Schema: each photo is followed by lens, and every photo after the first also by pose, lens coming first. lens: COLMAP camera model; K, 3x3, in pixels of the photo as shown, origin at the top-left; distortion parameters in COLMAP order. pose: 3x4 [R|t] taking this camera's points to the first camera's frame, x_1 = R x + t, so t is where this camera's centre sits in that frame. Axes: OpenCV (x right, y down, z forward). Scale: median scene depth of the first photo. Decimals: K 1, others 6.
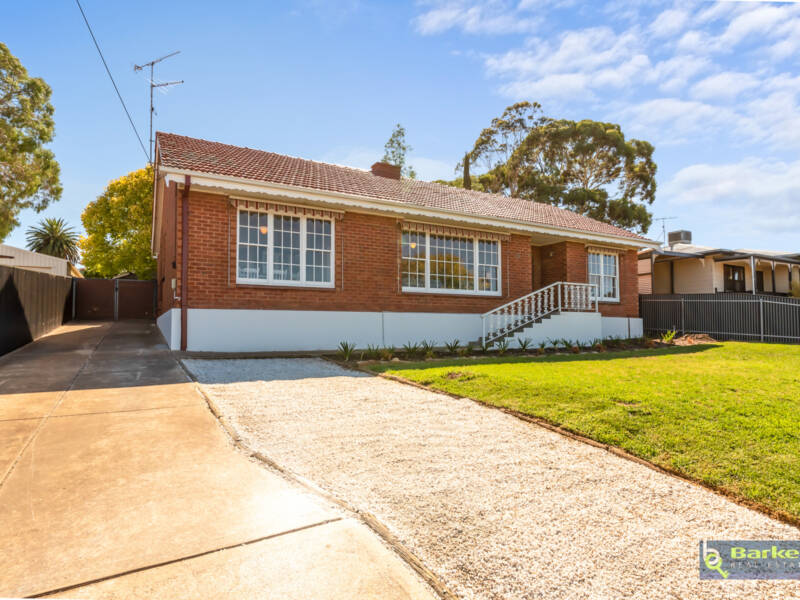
lens RADIAL K [[425.3, 0, 401.0], [0, 425.3, 305.4], [0, 0, 1]] dist [0.024711, 0.000386]
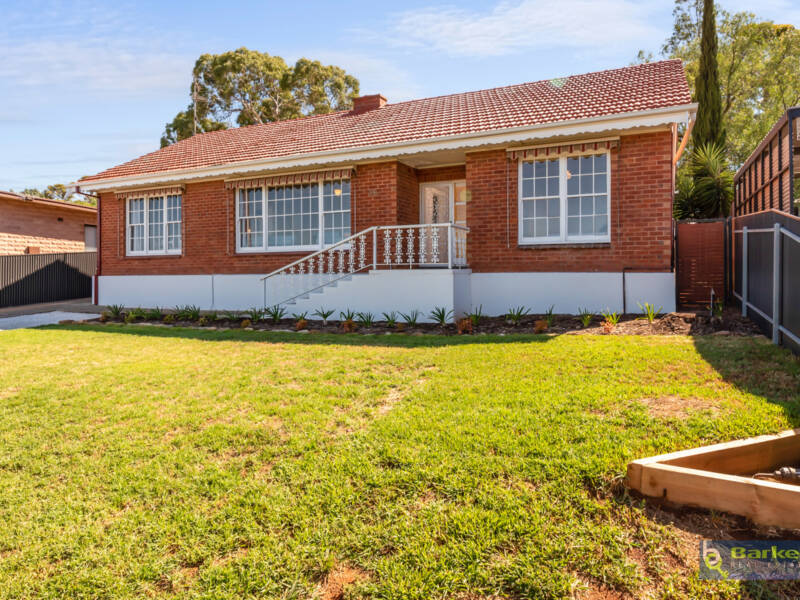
lens RADIAL K [[500.5, 0, 409.1], [0, 500.5, 279.6], [0, 0, 1]] dist [0.017113, -0.003957]
pose [[0.601612, -0.009167, -0.798736, 1.110566], [0.028013, 0.999561, 0.009628, 0.025925], [0.798297, -0.028167, 0.601605, 0.603505]]
